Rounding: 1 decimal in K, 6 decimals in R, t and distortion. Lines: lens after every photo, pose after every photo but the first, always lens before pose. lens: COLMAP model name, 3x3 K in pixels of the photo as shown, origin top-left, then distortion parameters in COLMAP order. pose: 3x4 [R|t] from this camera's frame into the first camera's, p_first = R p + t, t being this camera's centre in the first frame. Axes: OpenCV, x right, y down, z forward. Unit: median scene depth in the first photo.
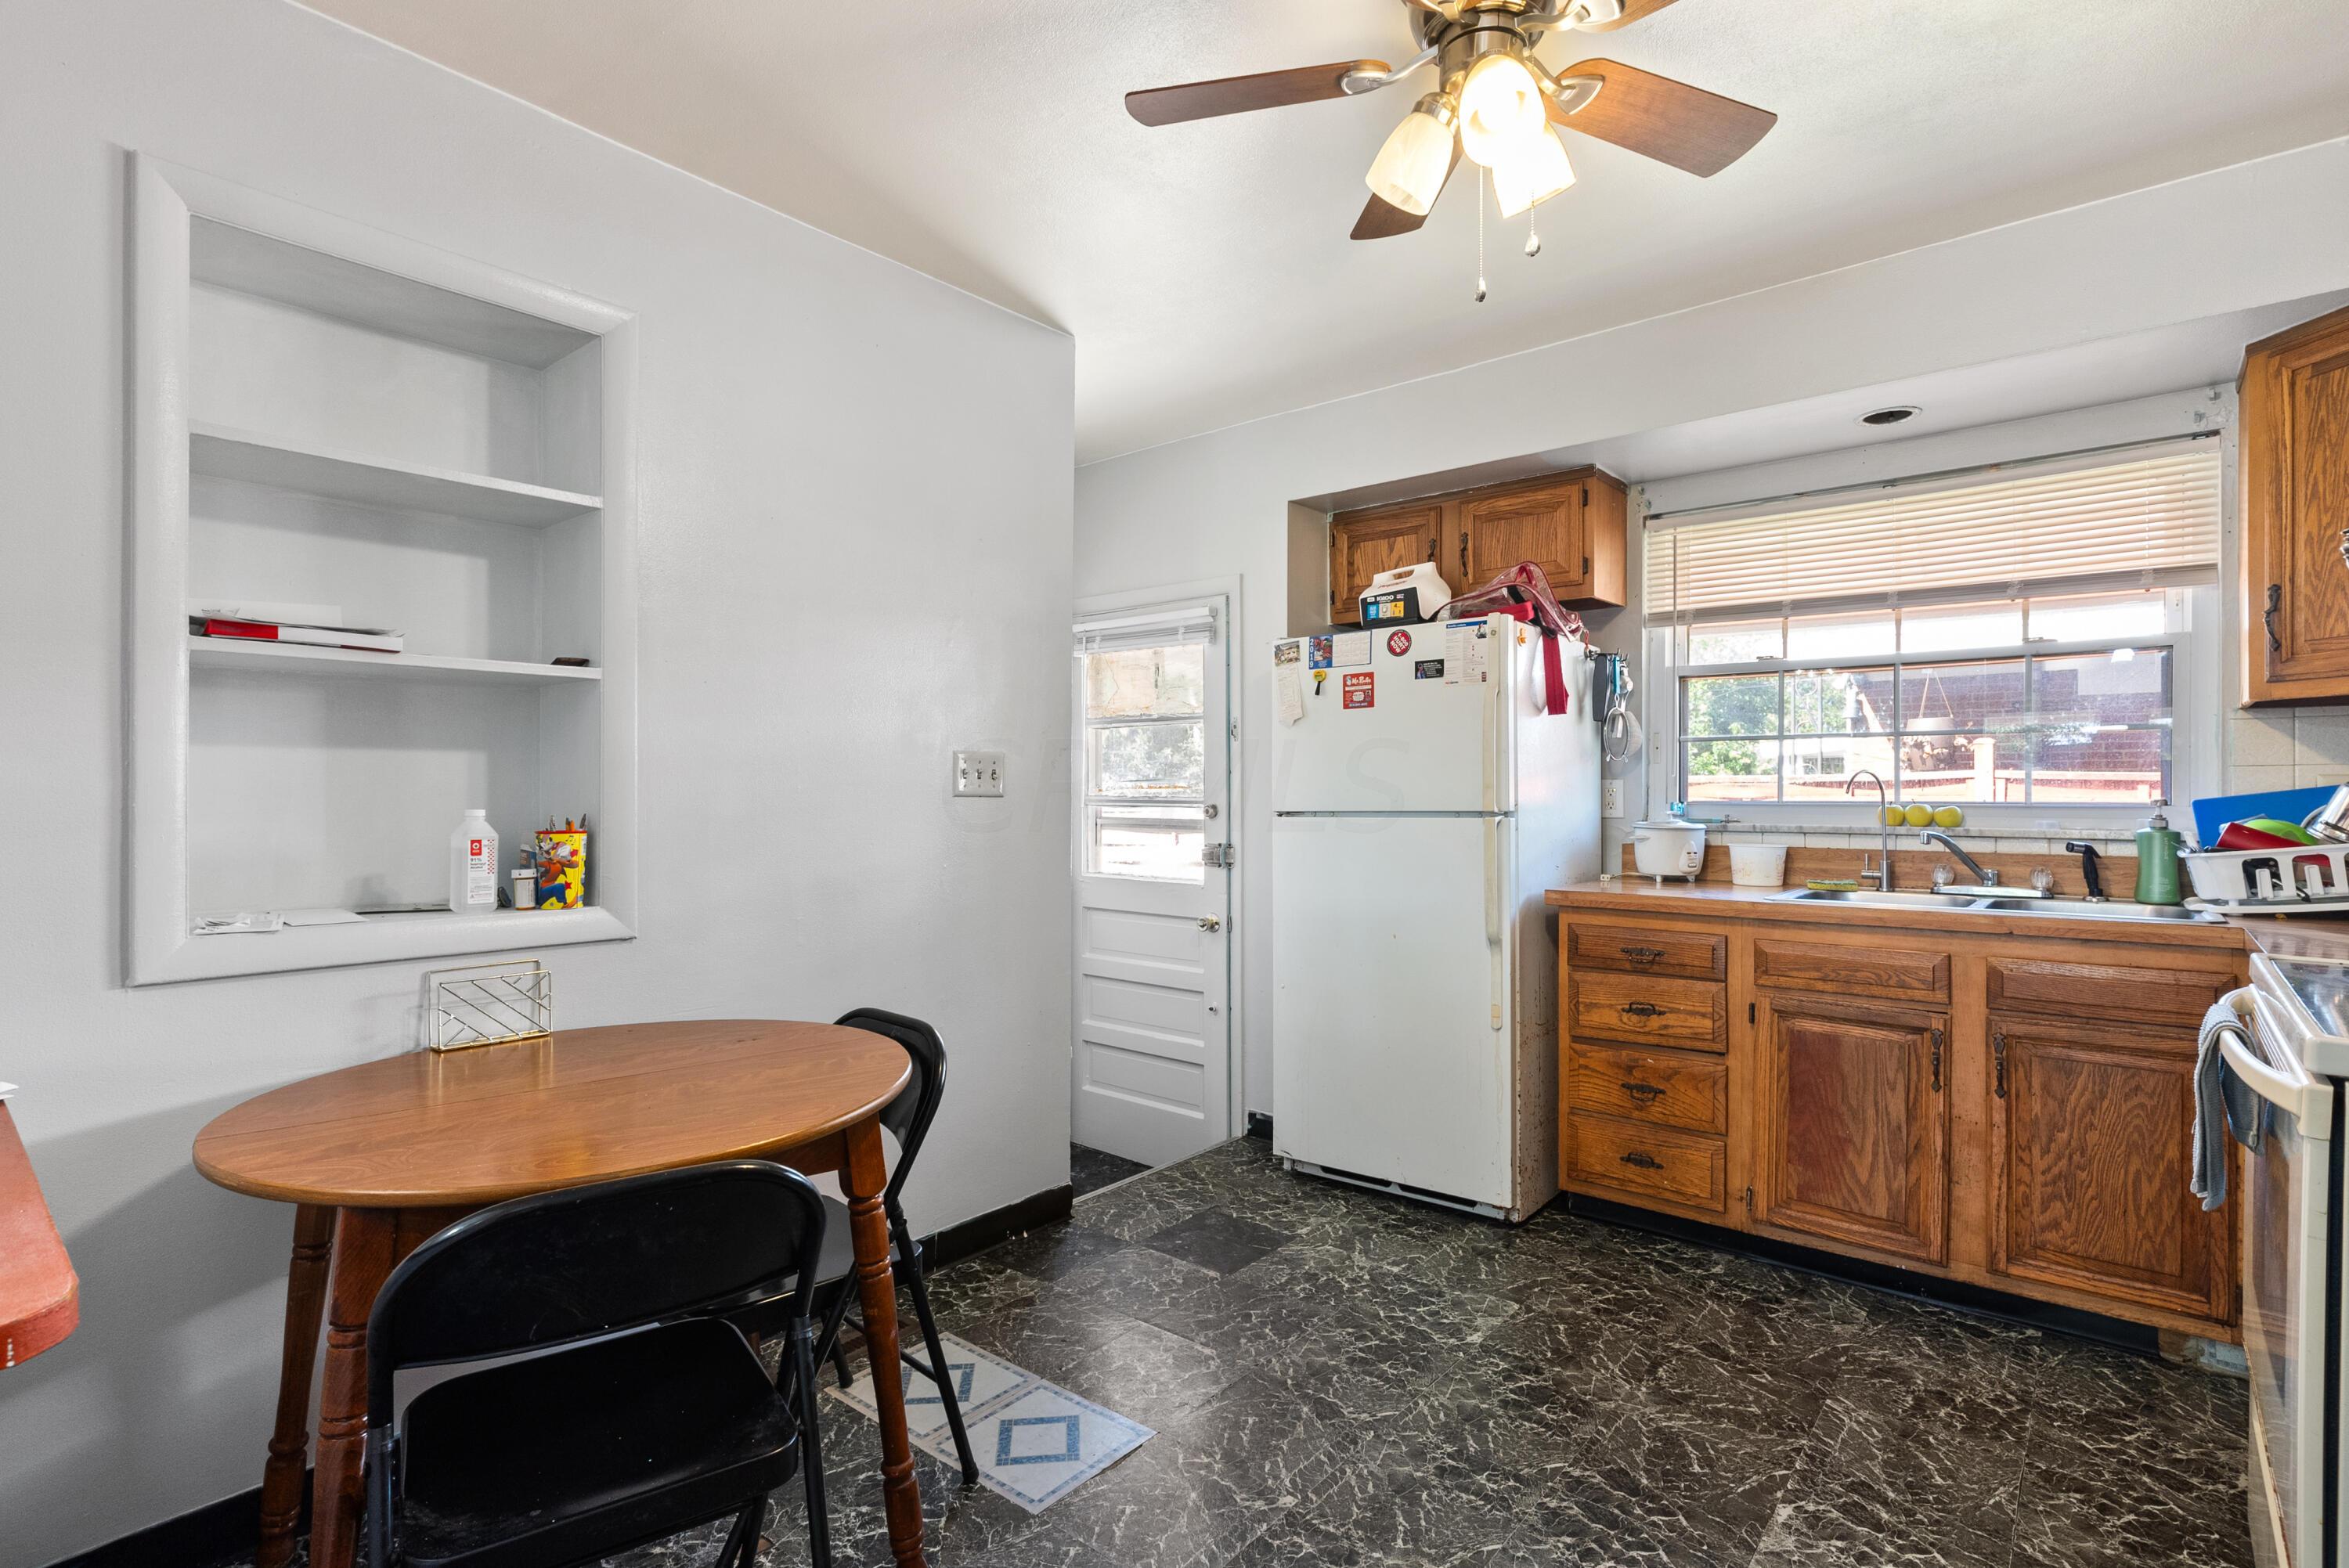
lens RADIAL K [[1129.5, 0, 1185.1], [0, 1129.5, 788.5], [0, 0, 1]] dist [0.001731, 0.001249]
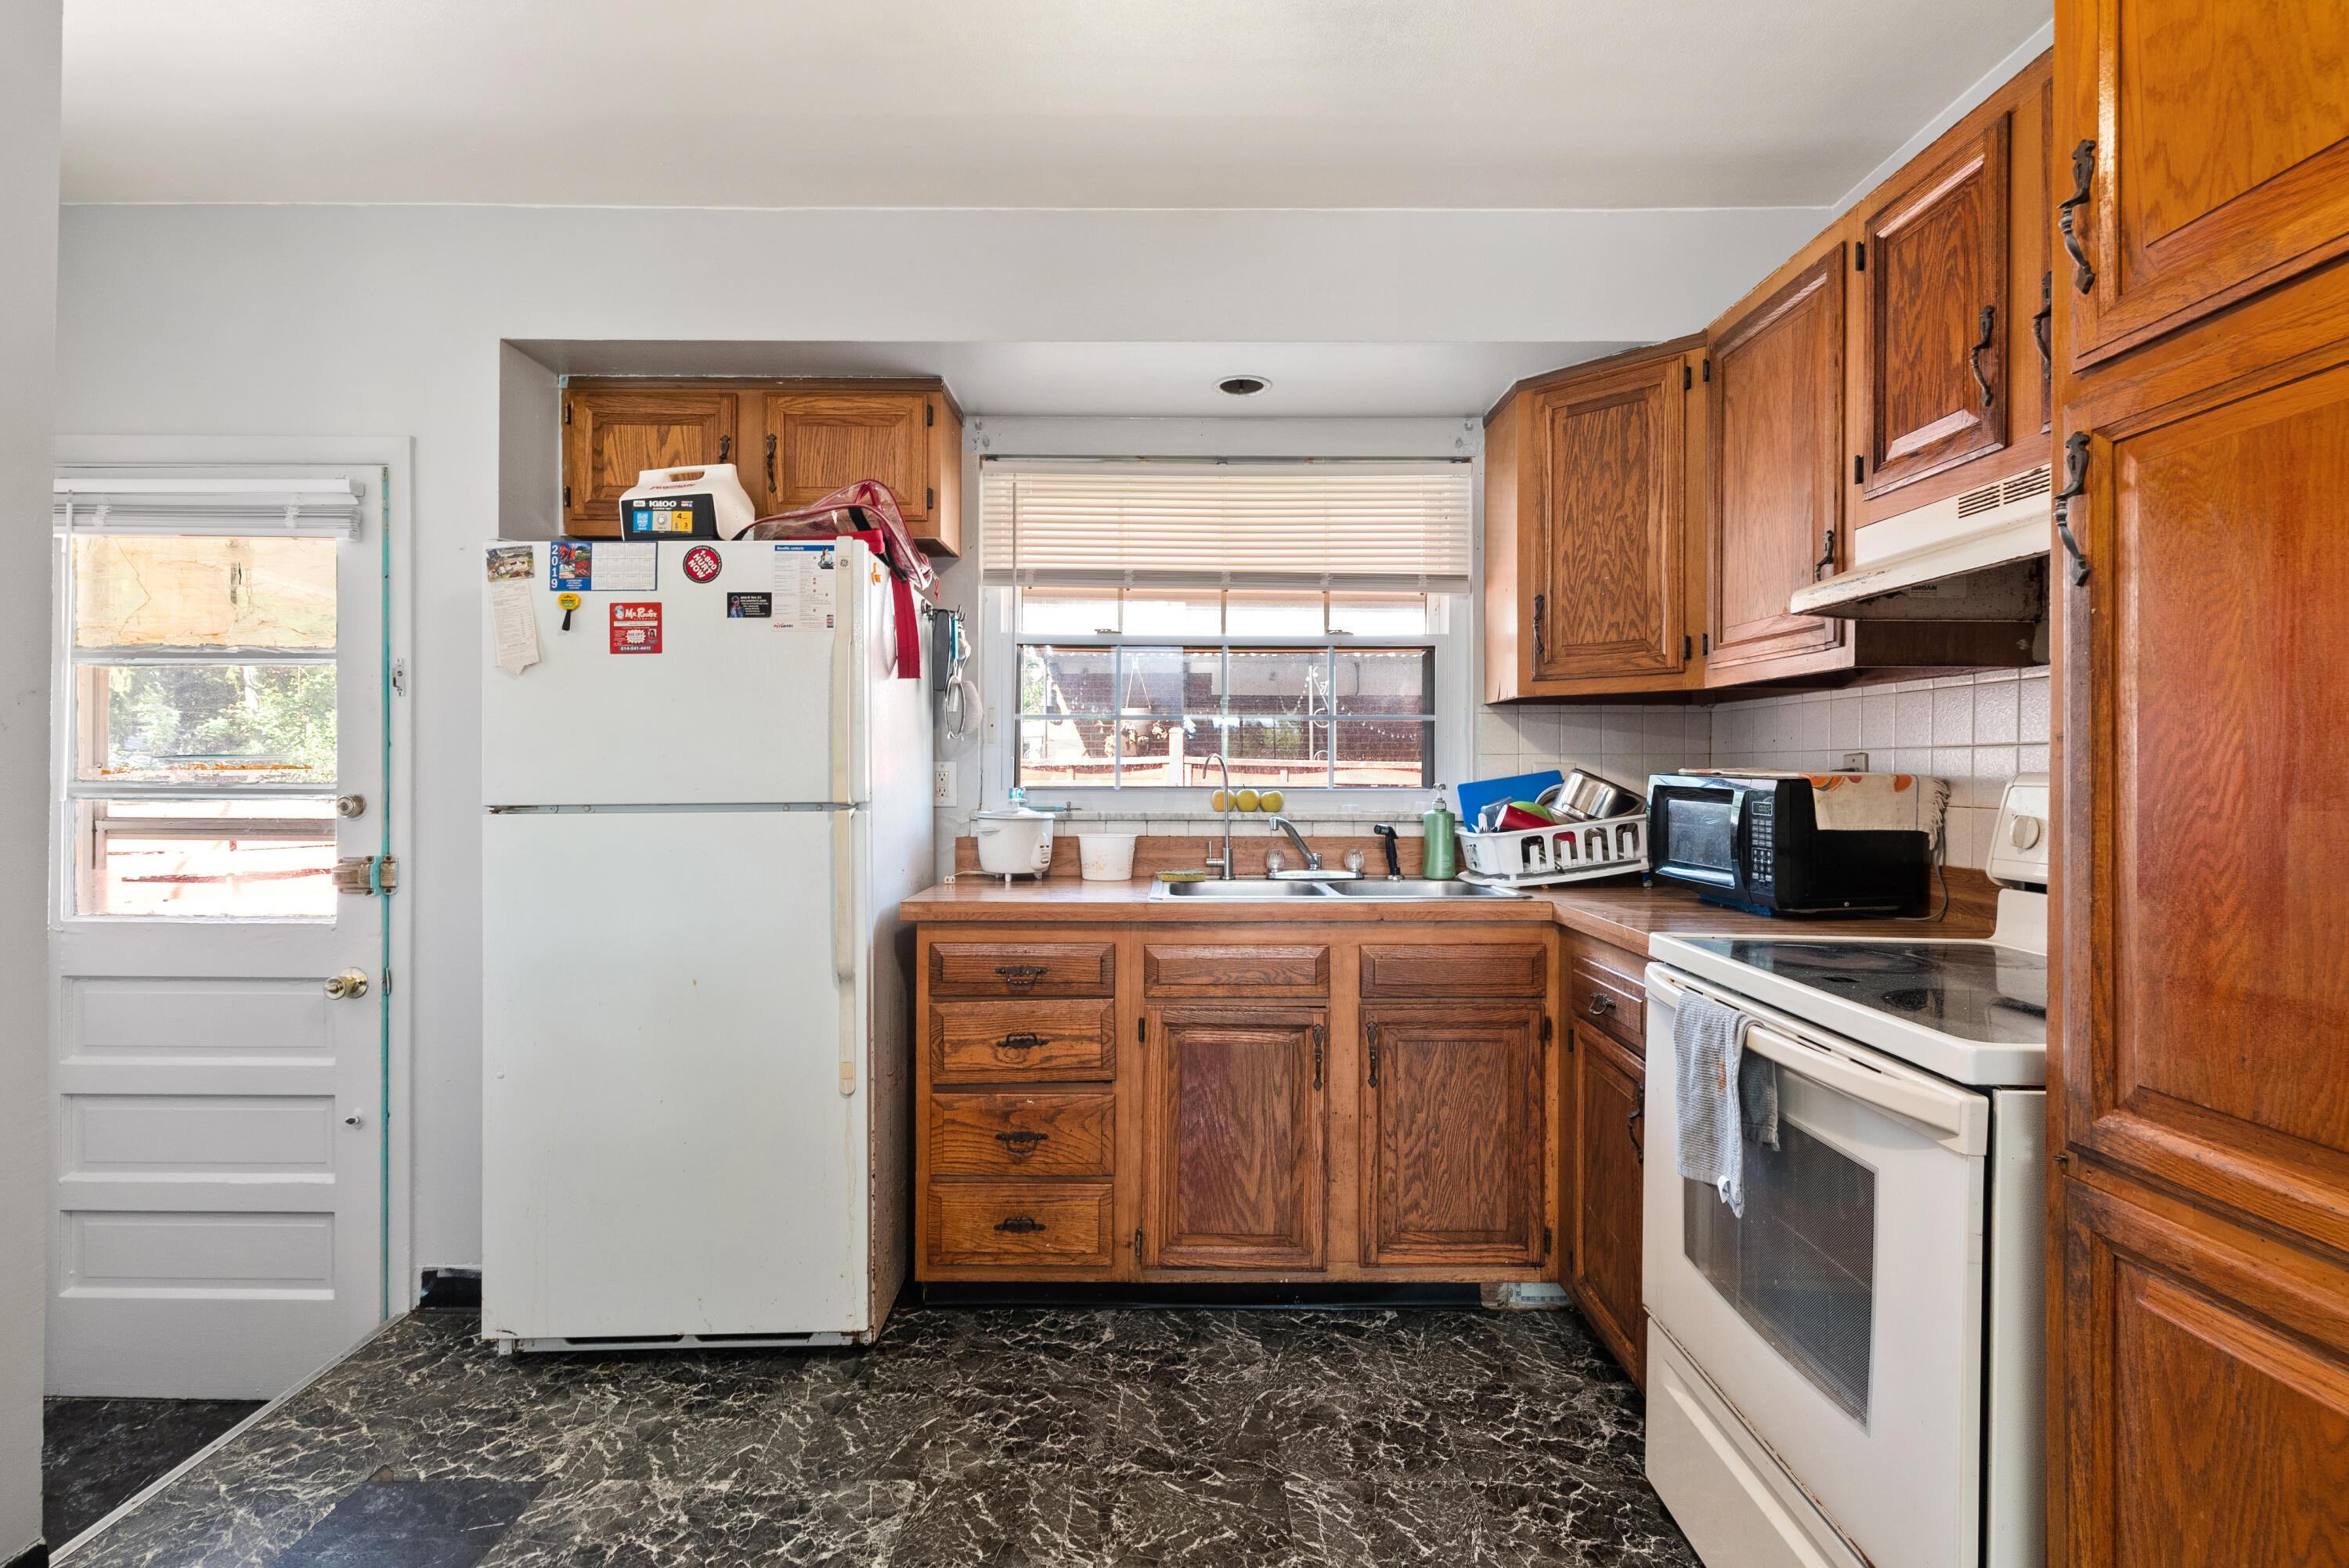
lens RADIAL K [[1129.5, 0, 1159.9], [0, 1129.5, 771.0], [0, 0, 1]] dist [0.001731, 0.001249]
pose [[0.769383, 0.003851, 0.638777, -0.042517], [-0.003944, 0.999991, -0.001278, -0.000295], [-0.638776, -0.001536, 0.769391, 0.292210]]
